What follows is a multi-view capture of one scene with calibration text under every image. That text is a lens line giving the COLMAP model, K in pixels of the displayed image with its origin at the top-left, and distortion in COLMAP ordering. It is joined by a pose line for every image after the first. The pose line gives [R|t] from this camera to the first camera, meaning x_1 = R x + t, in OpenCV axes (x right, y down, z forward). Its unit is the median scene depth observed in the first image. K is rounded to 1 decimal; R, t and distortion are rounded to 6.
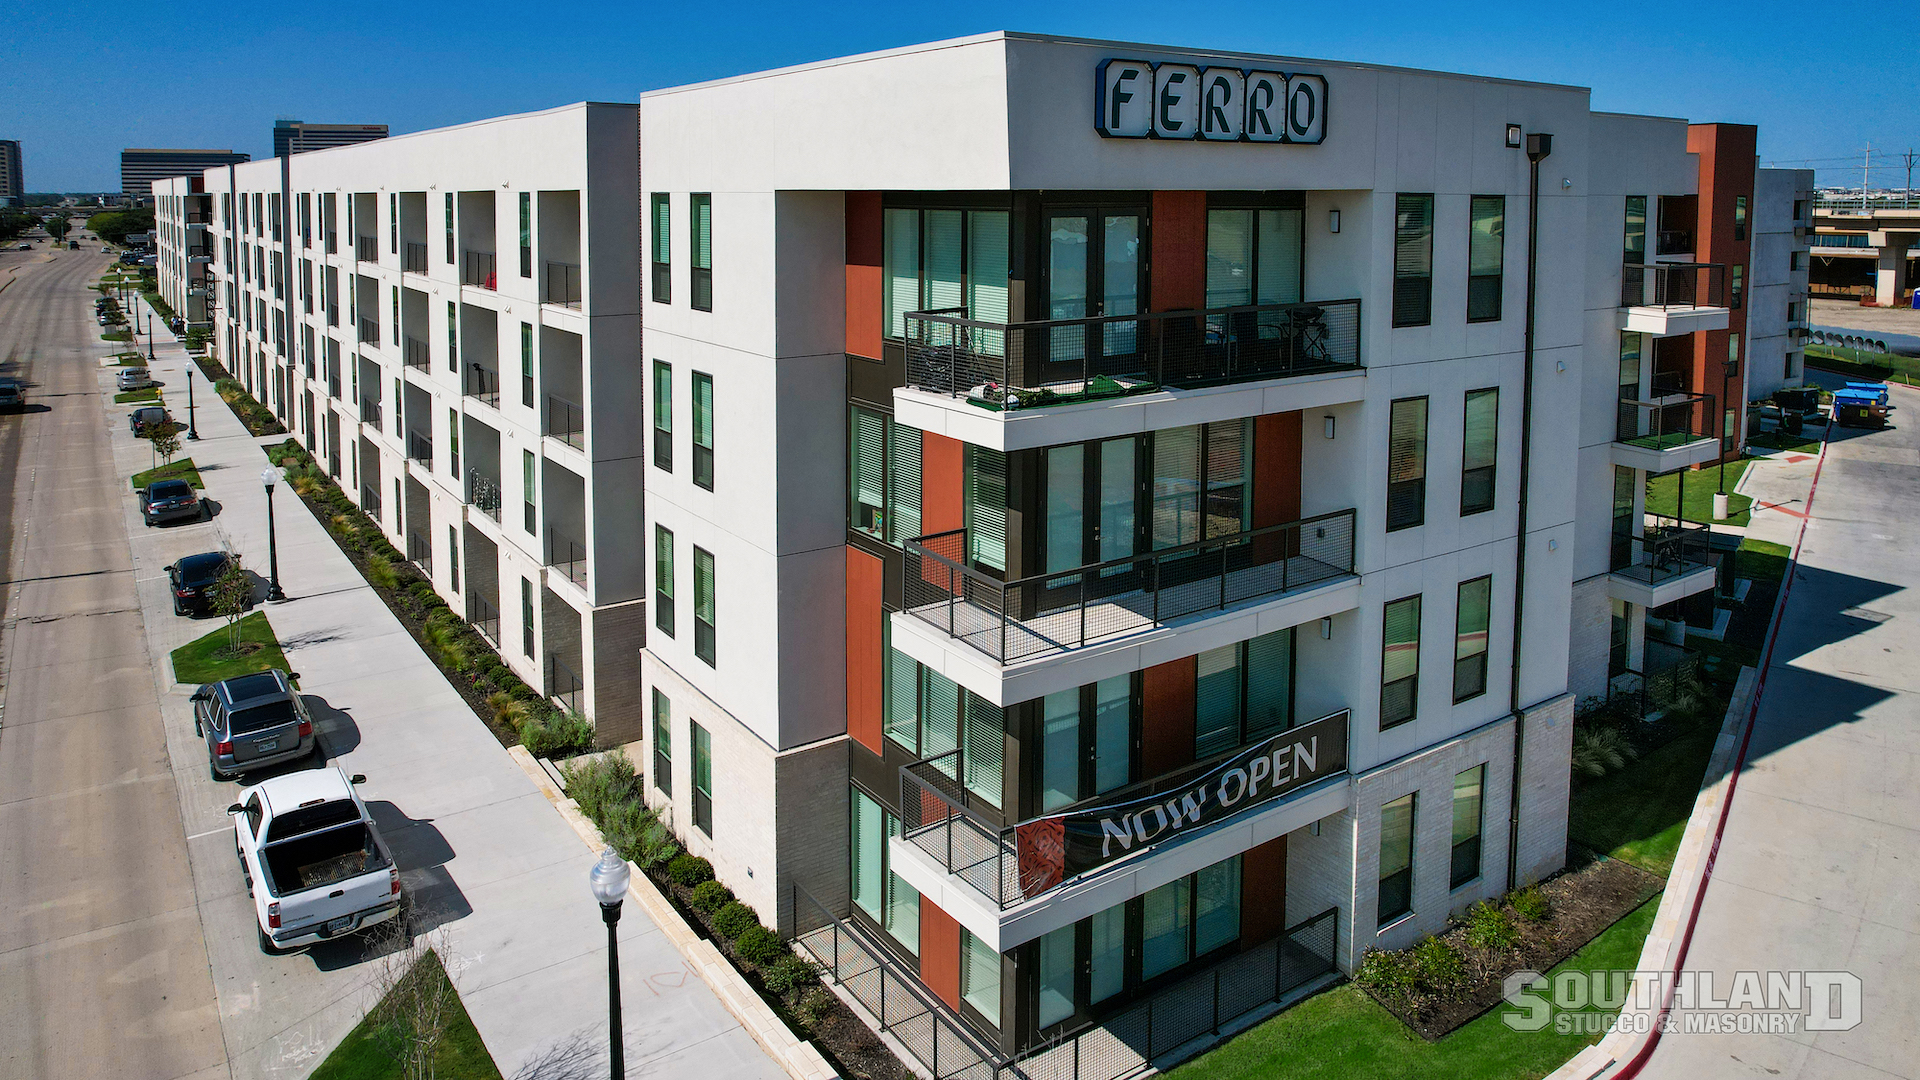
lens RADIAL K [[1315.9, 0, 965.0], [0, 1315.9, 417.9], [0, 0, 1]] dist [-0.058237, -0.000861]
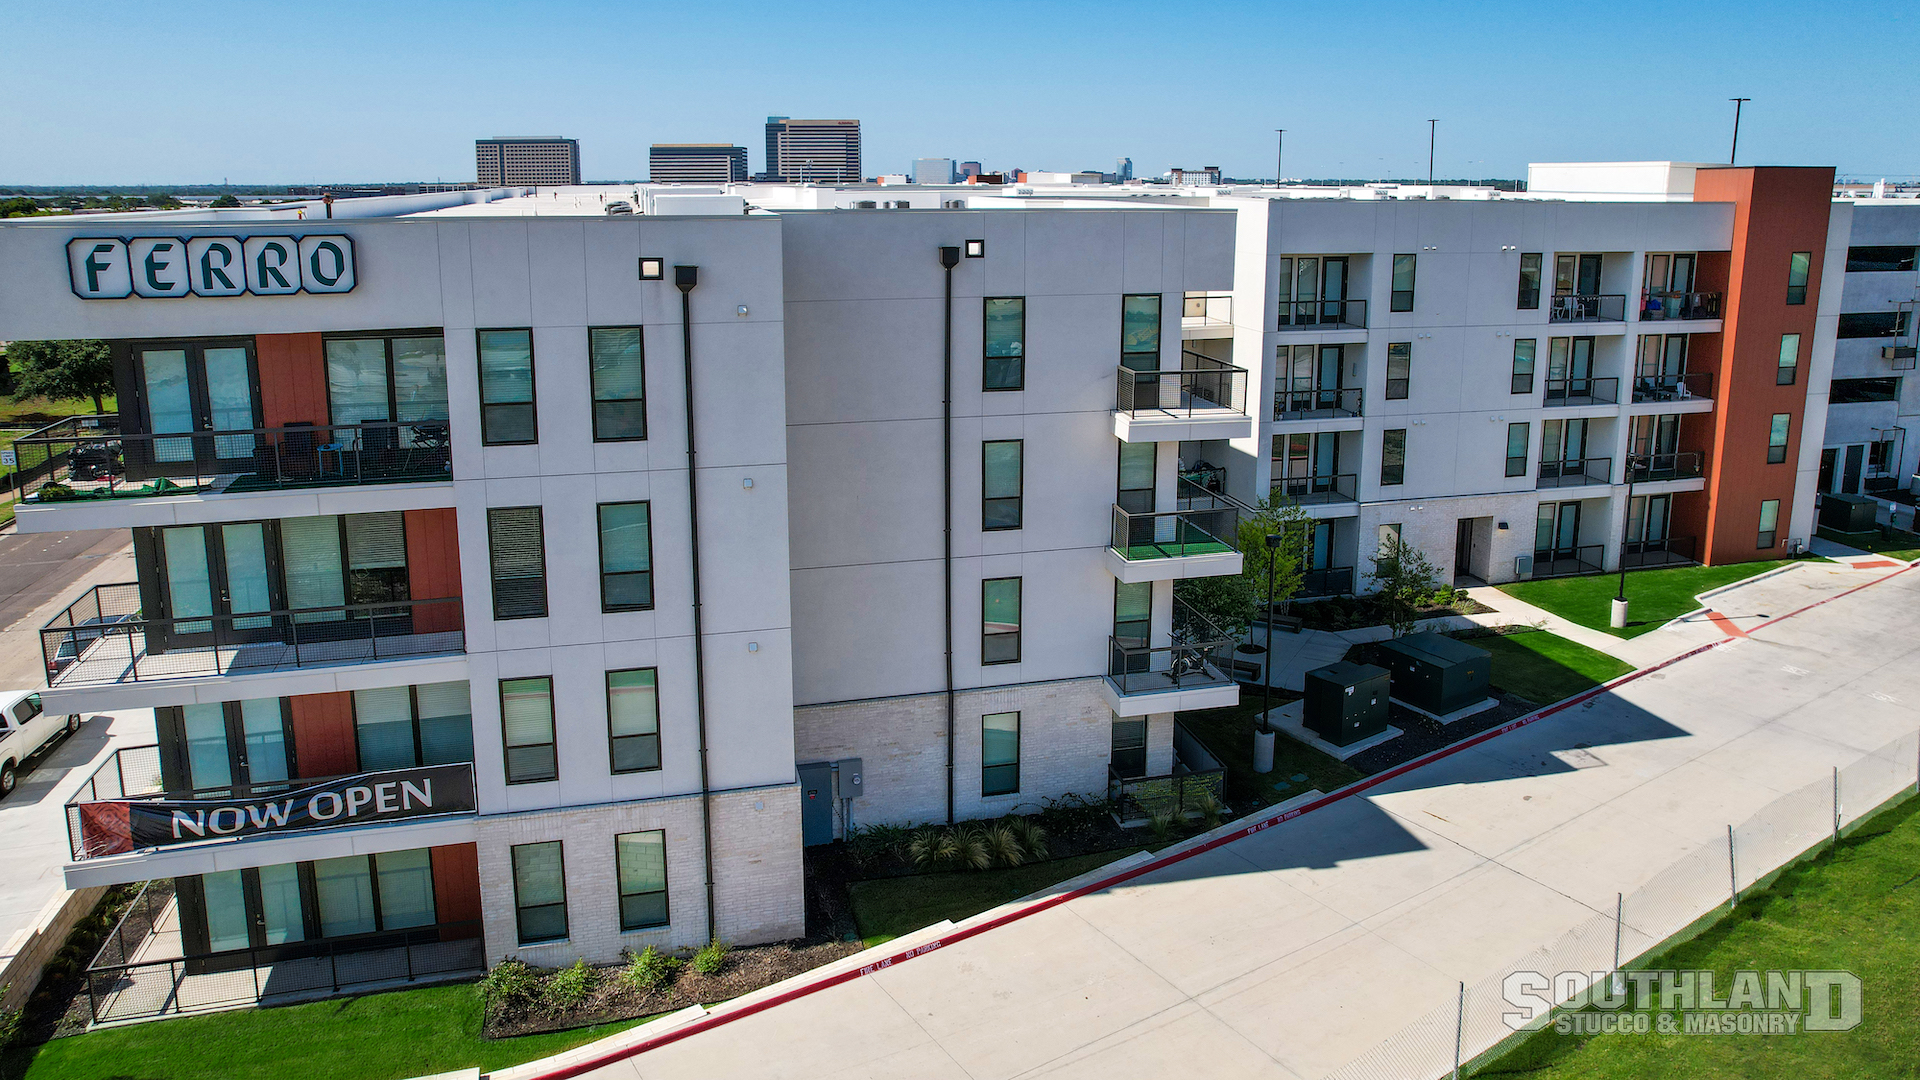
lens RADIAL K [[1246.5, 0, 960.0], [0, 1246.5, 540.0], [0, 0, 1]] dist [-0.067408, 0.059939]
pose [[0.936856, 0.098439, -0.335575, 1.143070], [-0.060542, 0.990730, 0.121606, -0.151365], [0.344435, -0.093611, 0.934131, 0.128488]]
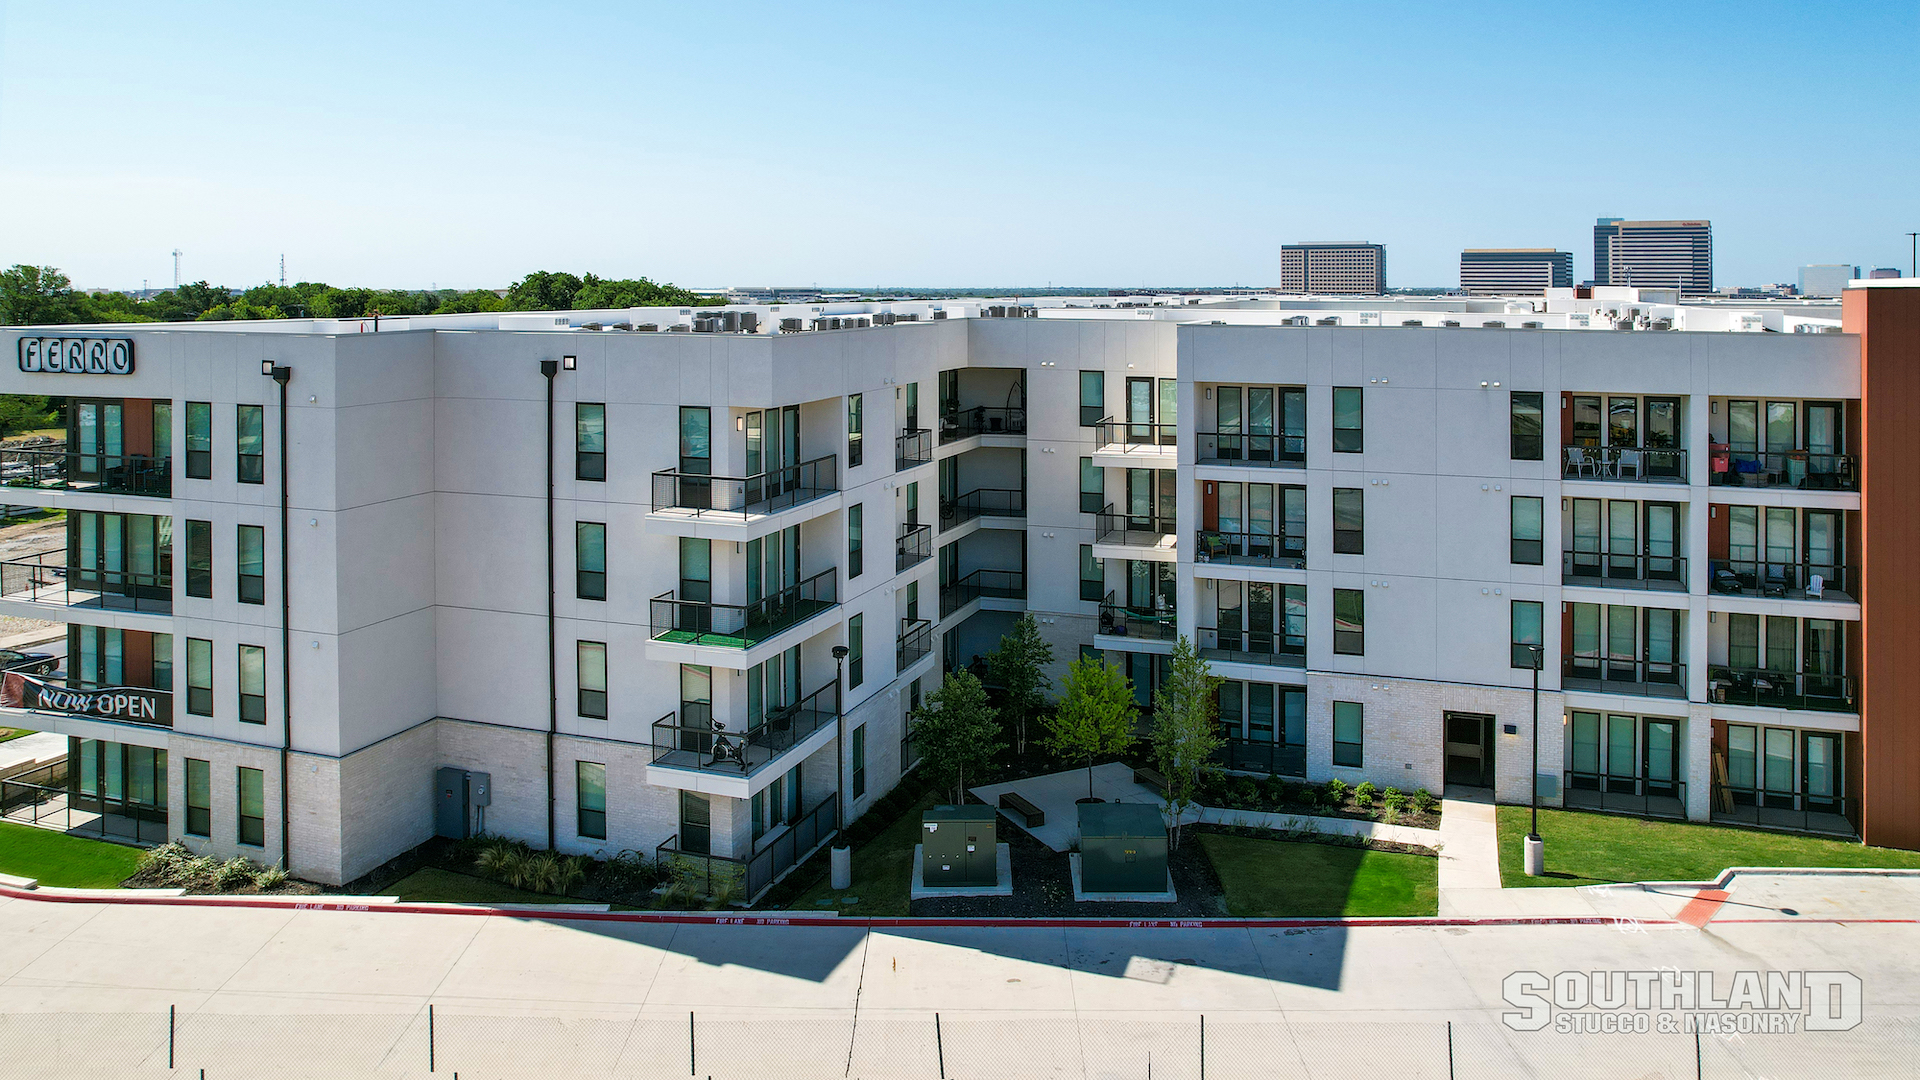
lens RADIAL K [[1367.1, 0, 963.3], [0, 1367.1, 471.8], [0, 0, 1]] dist [-0.036854, 0.007027]
pose [[0.582973, 0.110455, -0.804948, 2.479645], [-0.140718, 0.989470, 0.033863, -0.296392], [0.800213, 0.093530, 0.592378, 0.798724]]
